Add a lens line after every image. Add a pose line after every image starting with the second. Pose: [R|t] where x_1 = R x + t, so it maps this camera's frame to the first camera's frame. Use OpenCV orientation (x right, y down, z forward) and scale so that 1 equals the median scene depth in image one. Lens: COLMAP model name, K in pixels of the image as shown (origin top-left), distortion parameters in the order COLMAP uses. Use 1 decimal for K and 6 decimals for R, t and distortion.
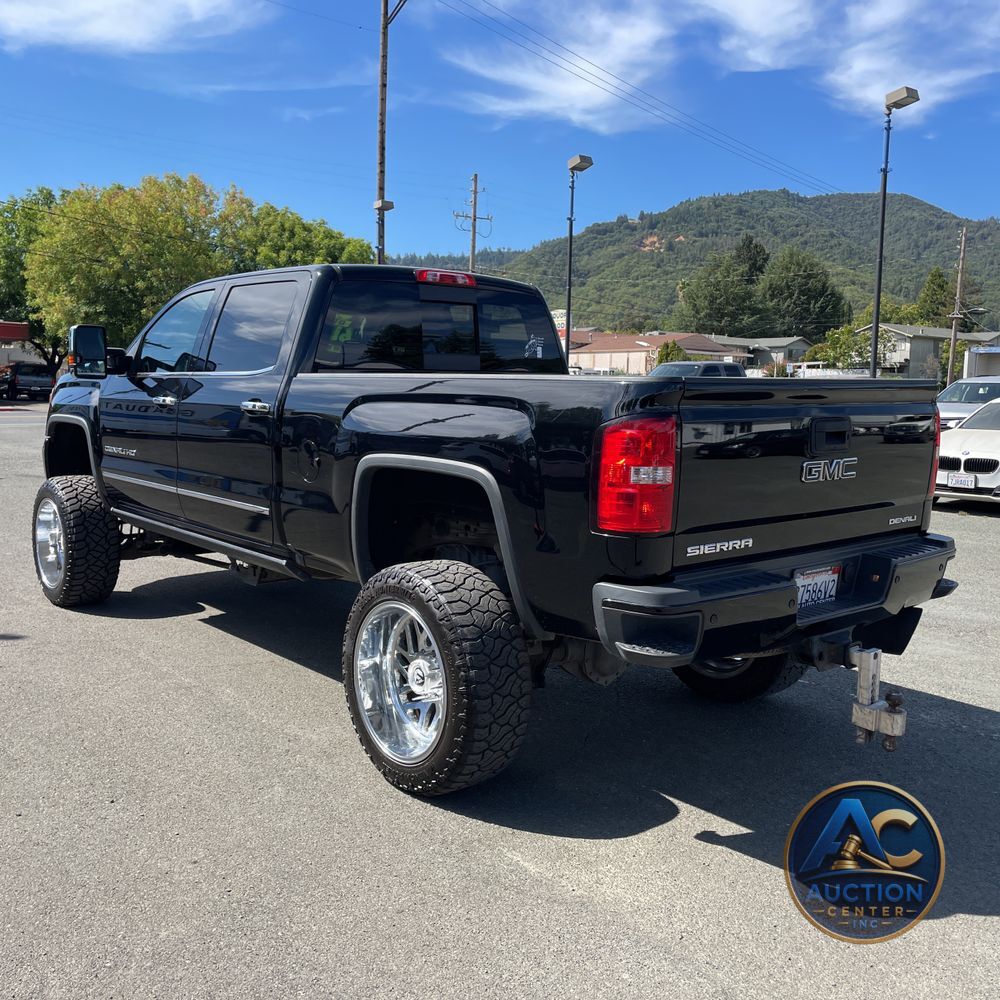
lens RADIAL K [[1018.2, 0, 500.0], [0, 1018.2, 500.0], [0, 0, 1]] dist [0.111544, -0.175888]
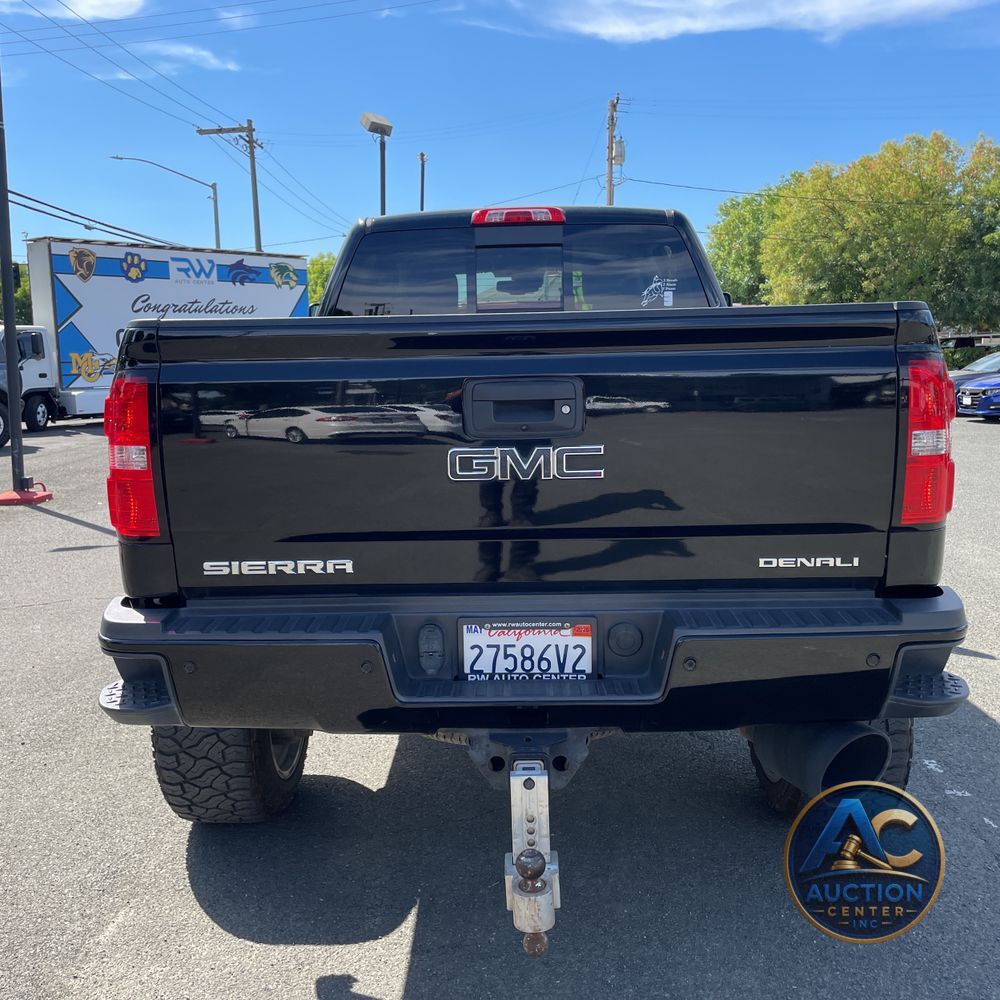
lens RADIAL K [[1018.2, 0, 500.0], [0, 1018.2, 500.0], [0, 0, 1]] dist [0.111544, -0.175888]
pose [[0.739632, 0.064229, -0.669939, 0.551105], [-0.049566, 0.997931, 0.040951, -0.023939], [0.671184, 0.002918, 0.741285, 0.421874]]
